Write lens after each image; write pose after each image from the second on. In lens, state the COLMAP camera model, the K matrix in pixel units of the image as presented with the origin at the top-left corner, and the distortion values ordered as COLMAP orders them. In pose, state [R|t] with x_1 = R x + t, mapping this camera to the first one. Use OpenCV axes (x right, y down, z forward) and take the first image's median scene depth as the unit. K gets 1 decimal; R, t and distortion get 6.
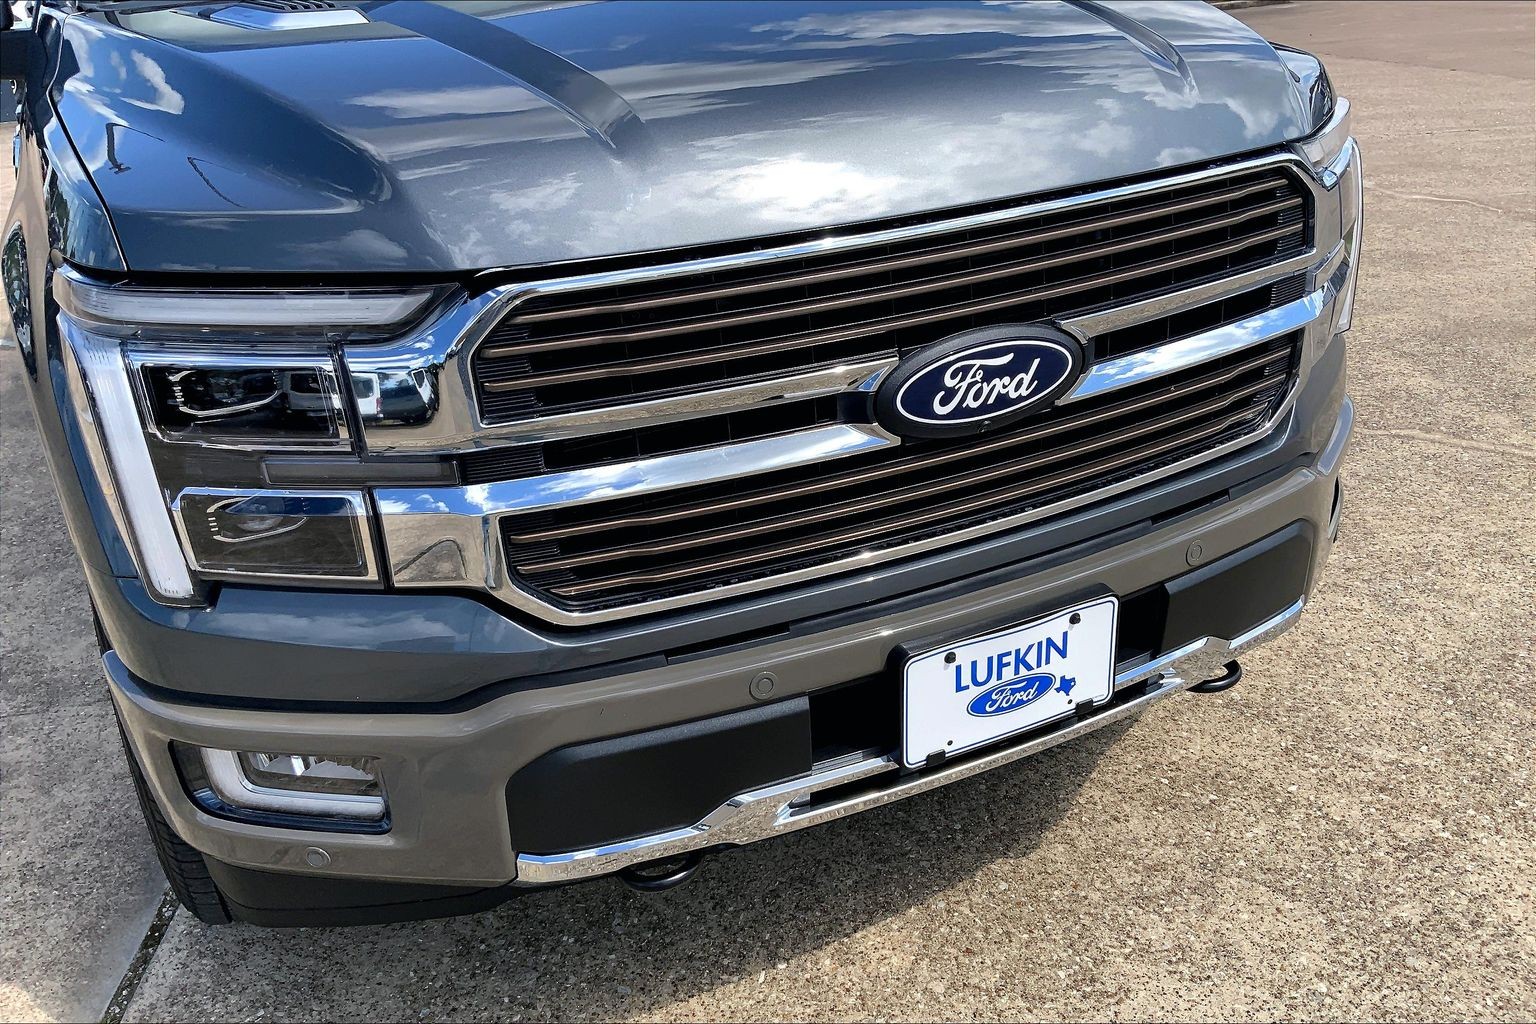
lens RADIAL K [[1272.4, 0, 776.8], [0, 1272.4, 499.0], [0, 0, 1]] dist [0.061770, -0.093707]
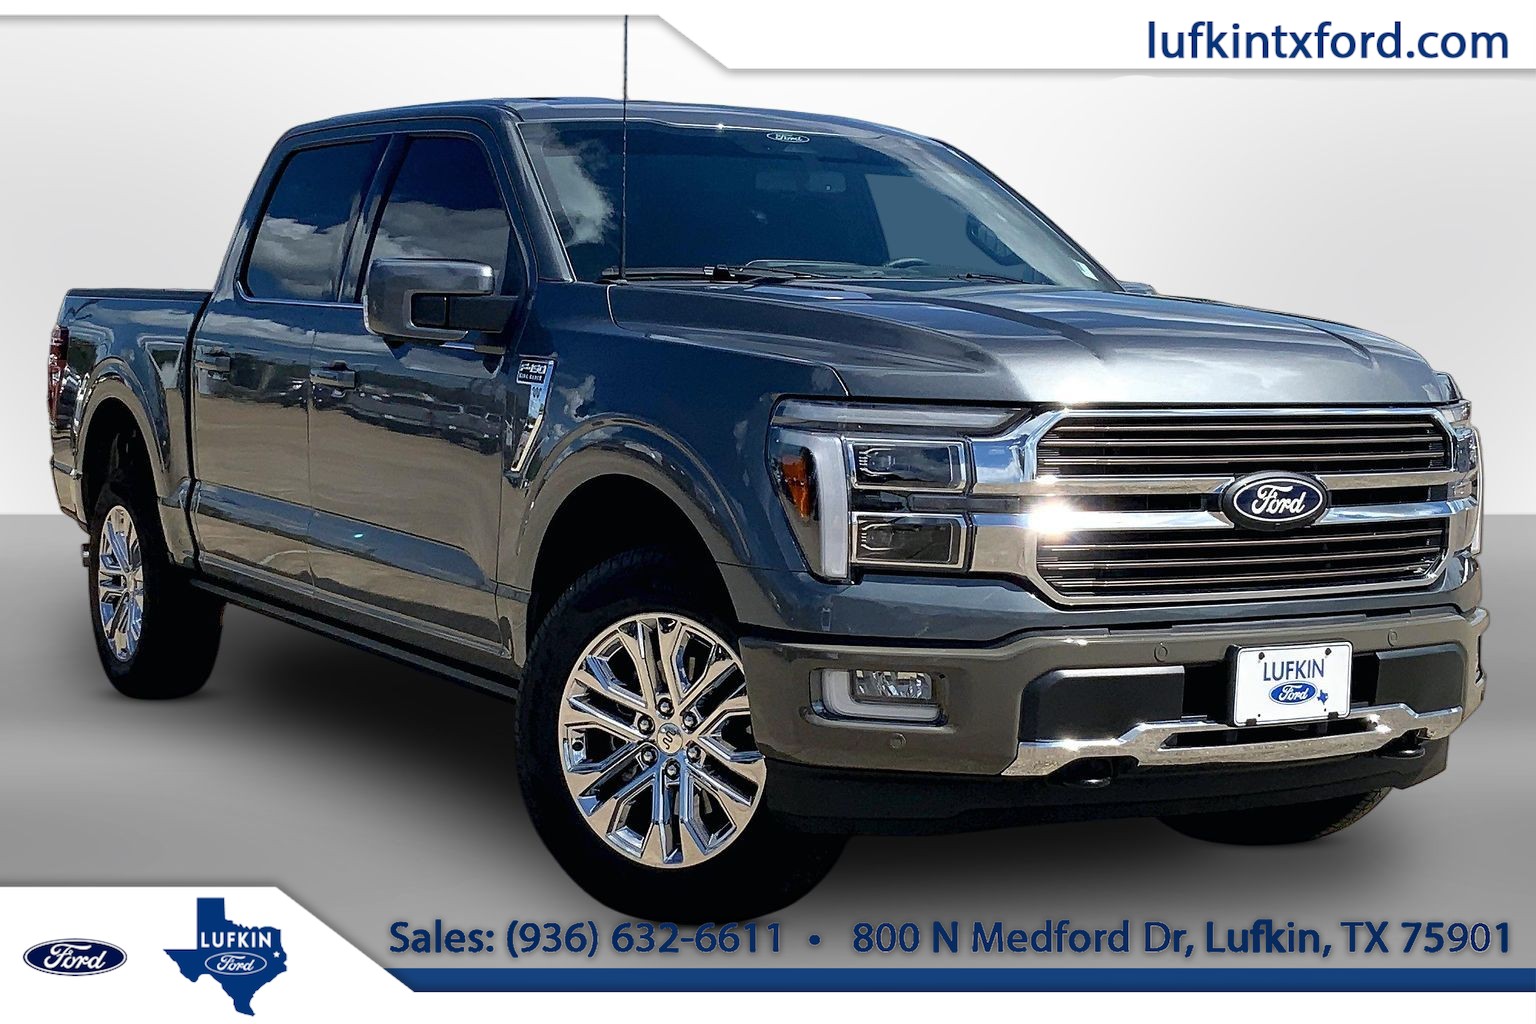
lens RADIAL K [[2180.0, 0, 757.1], [0, 2180.0, 515.0], [0, 0, 1]] dist [0.120150, 0.000000]
pose [[0.993737, 0.068720, 0.088117, -0.837740], [-0.035173, 0.940825, -0.337062, 0.998450], [-0.106065, 0.331852, 0.937350, -1.809615]]
